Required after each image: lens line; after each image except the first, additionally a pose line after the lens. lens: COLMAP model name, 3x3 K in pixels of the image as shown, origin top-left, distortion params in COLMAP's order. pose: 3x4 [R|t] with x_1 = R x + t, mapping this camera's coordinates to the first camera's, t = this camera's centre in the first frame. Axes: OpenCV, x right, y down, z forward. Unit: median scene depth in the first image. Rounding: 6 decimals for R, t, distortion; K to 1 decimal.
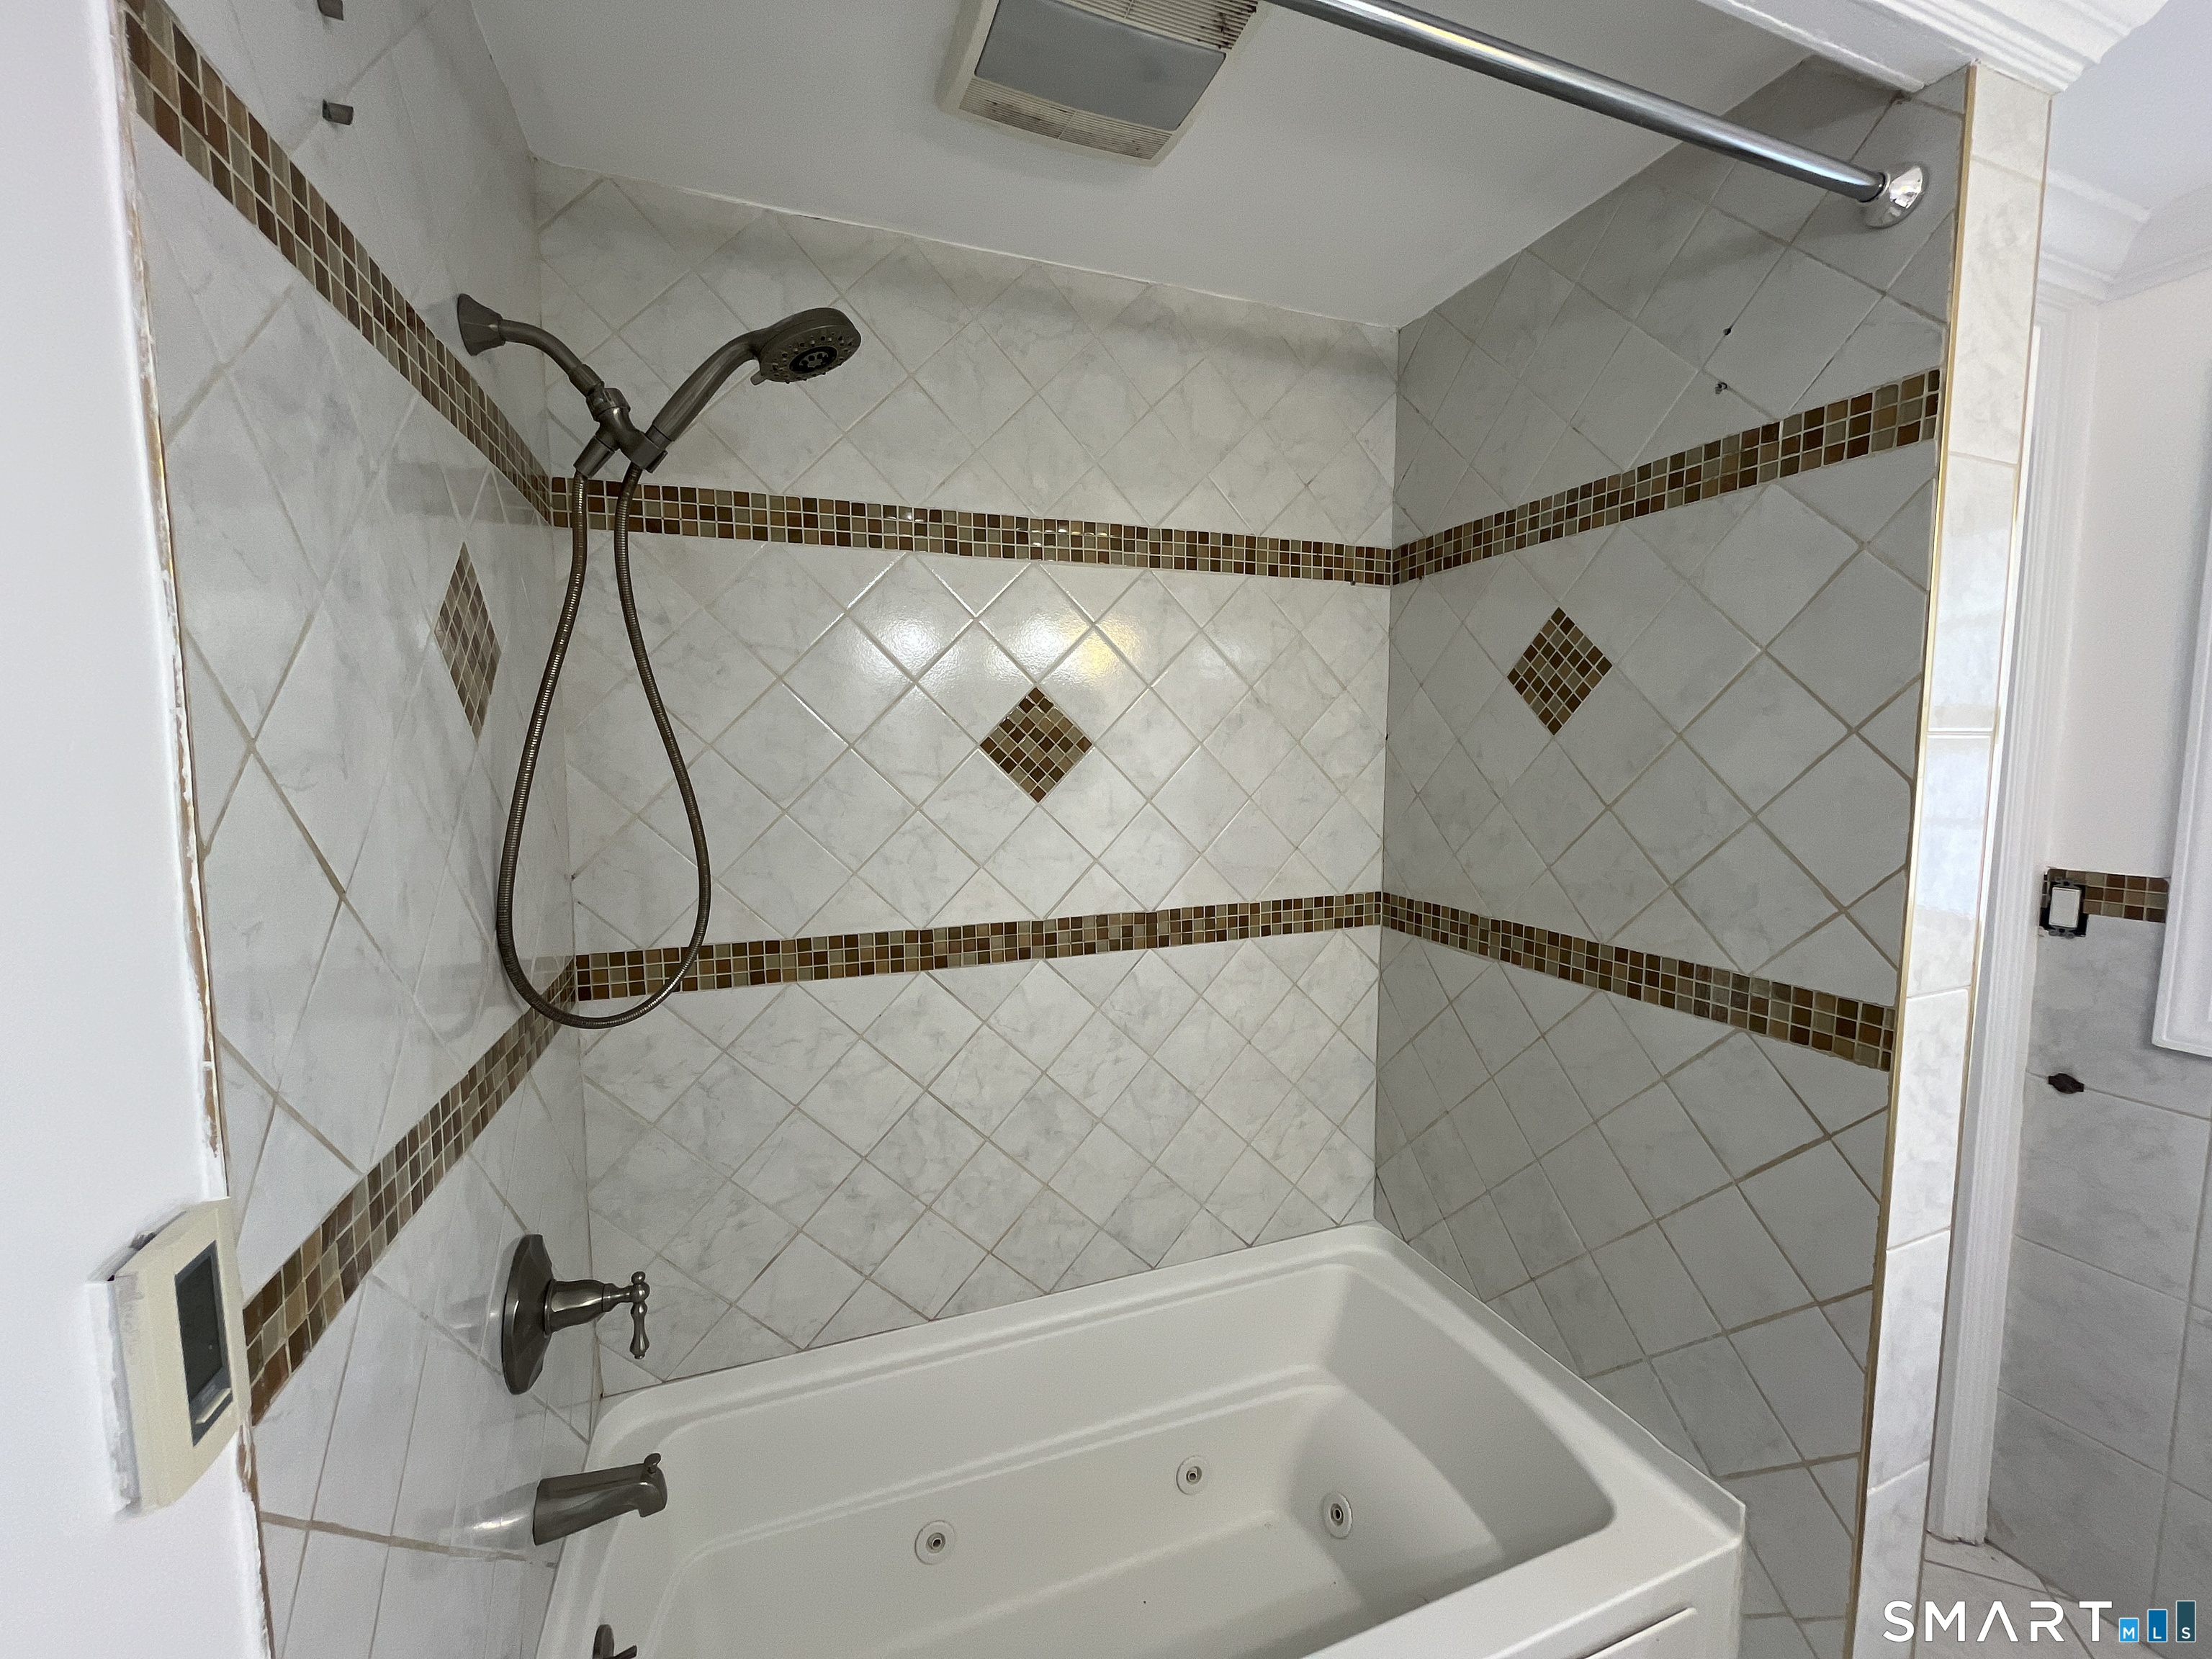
lens RADIAL K [[883.5, 0, 1107.4], [0, 883.5, 831.3], [0, 0, 1]] dist [-0.003795, -0.000500]
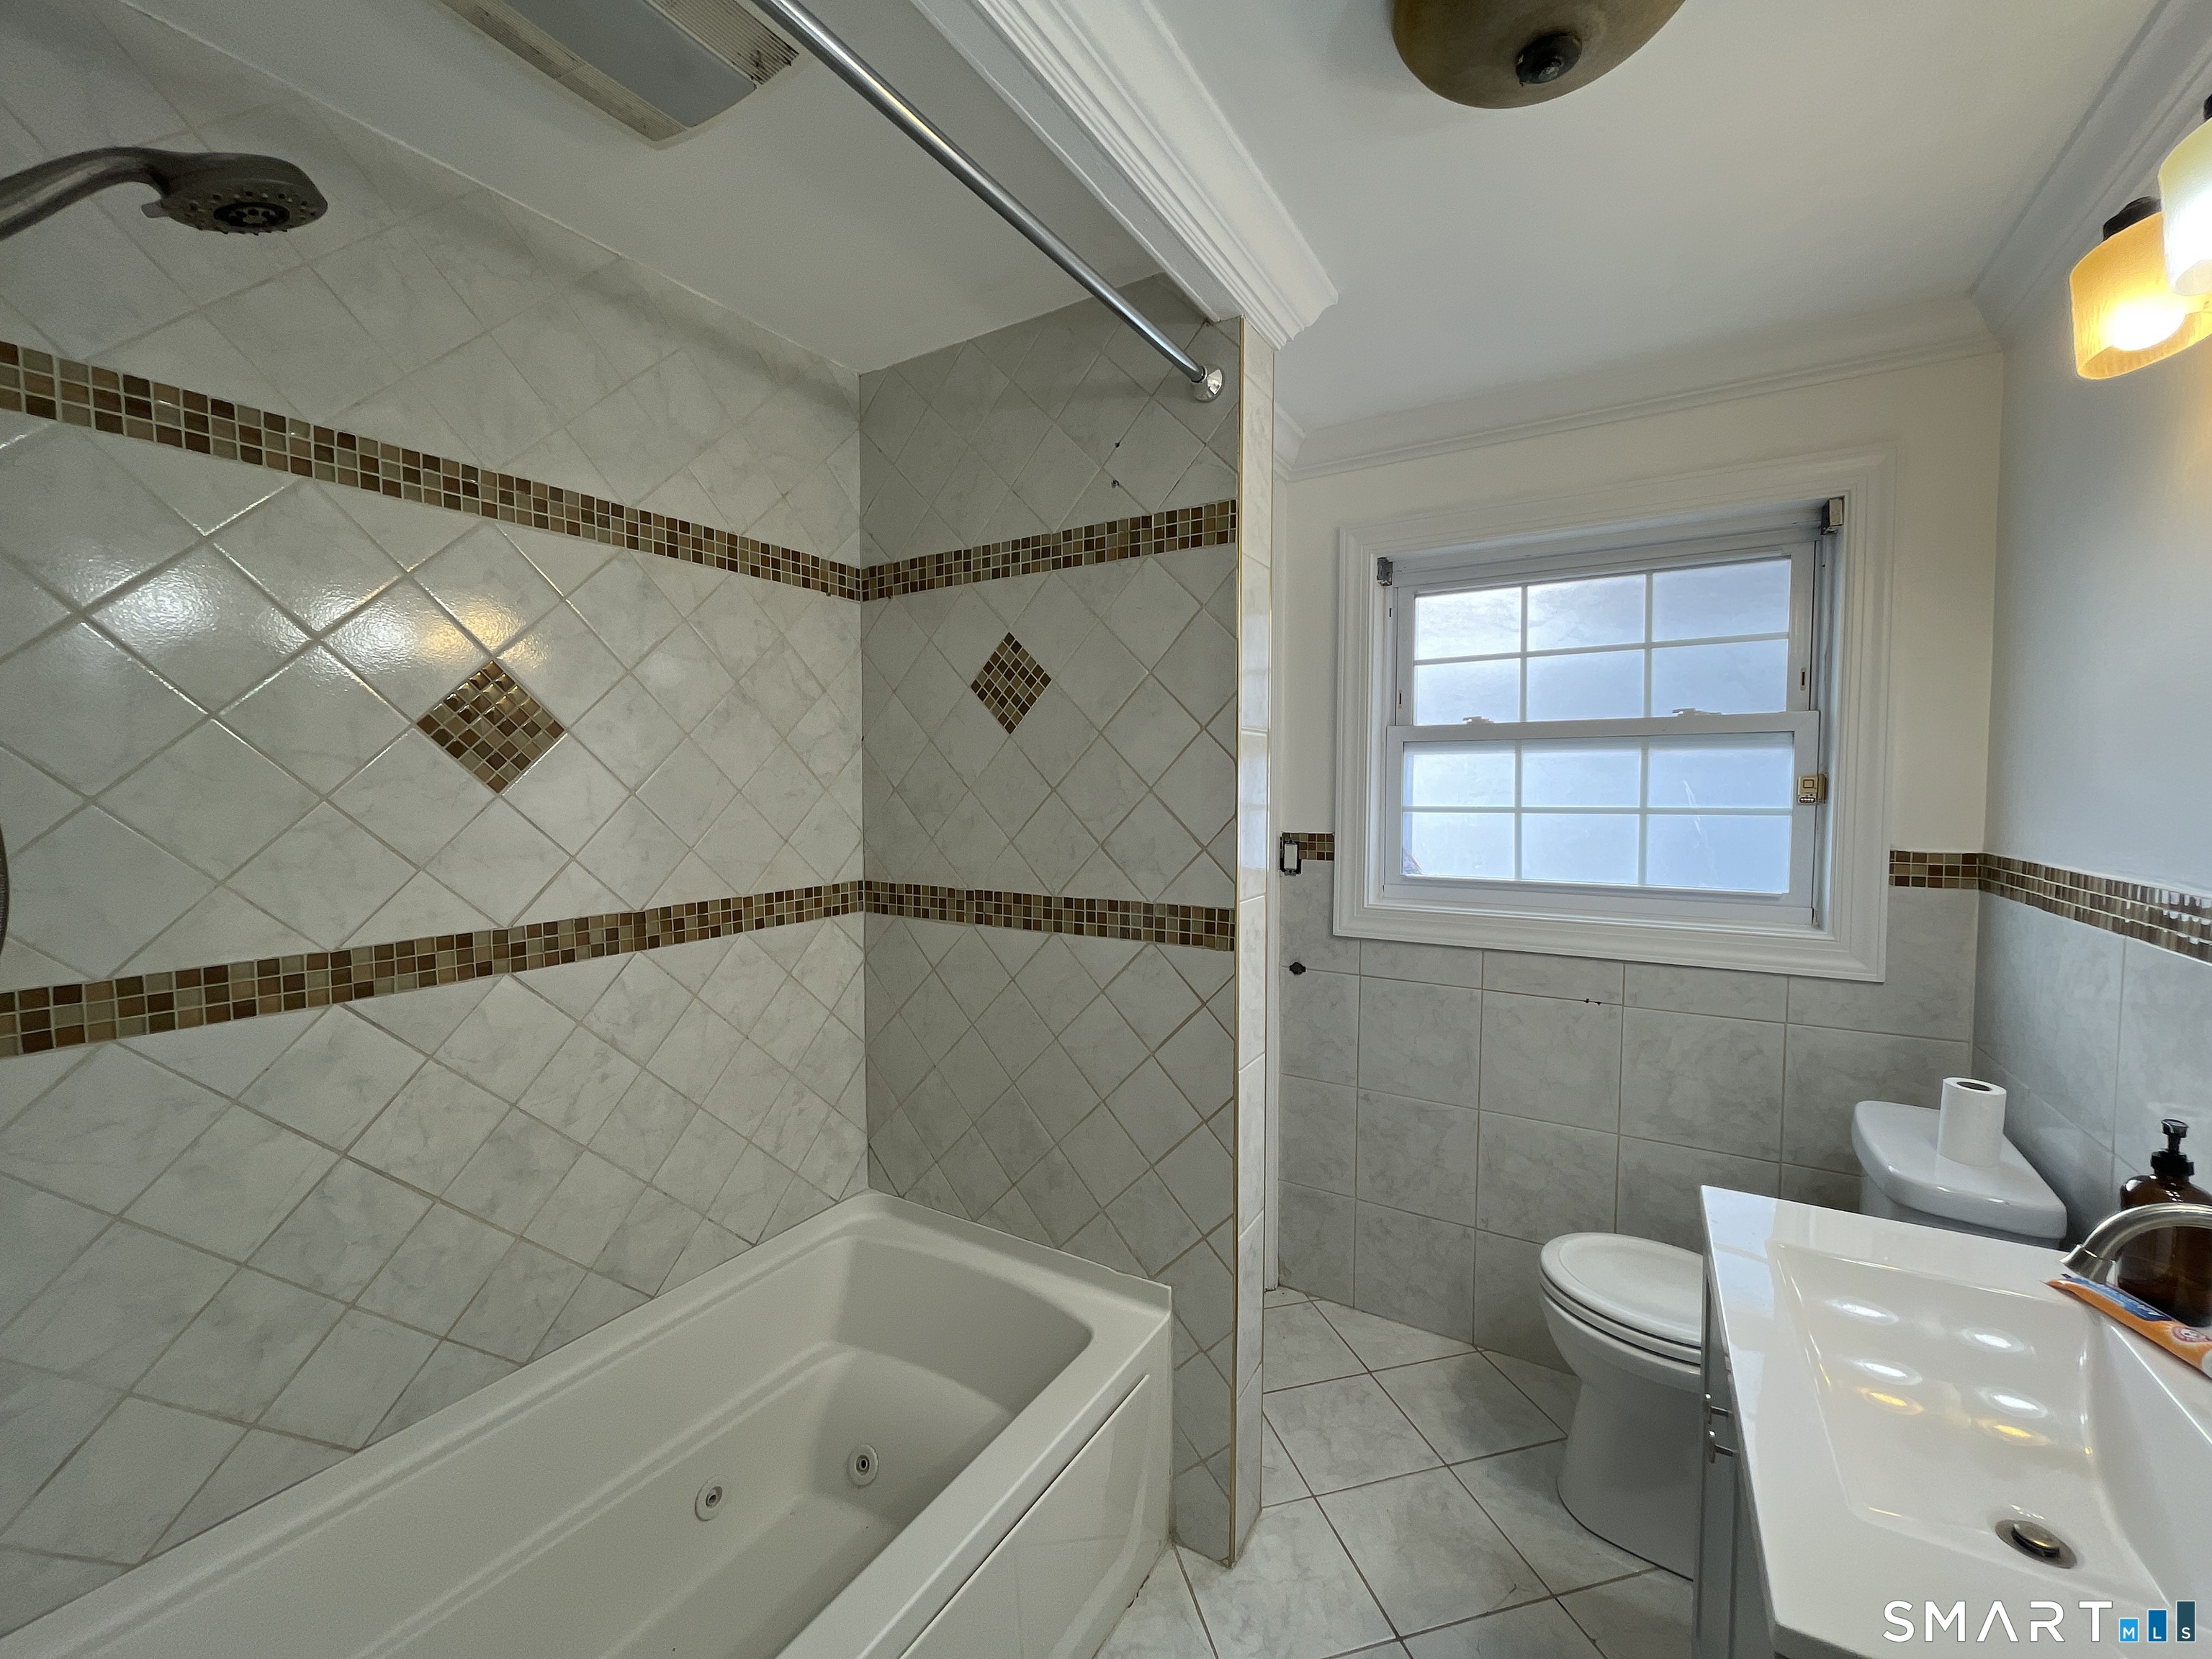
lens RADIAL K [[883.5, 0, 1104.5], [0, 883.5, 830.9], [0, 0, 1]] dist [-0.003795, -0.000500]
pose [[0.791961, -0.028703, 0.609896, -0.142020], [0.052704, 0.998380, -0.021452, 0.057157], [-0.608292, 0.049133, 0.792191, -0.055525]]
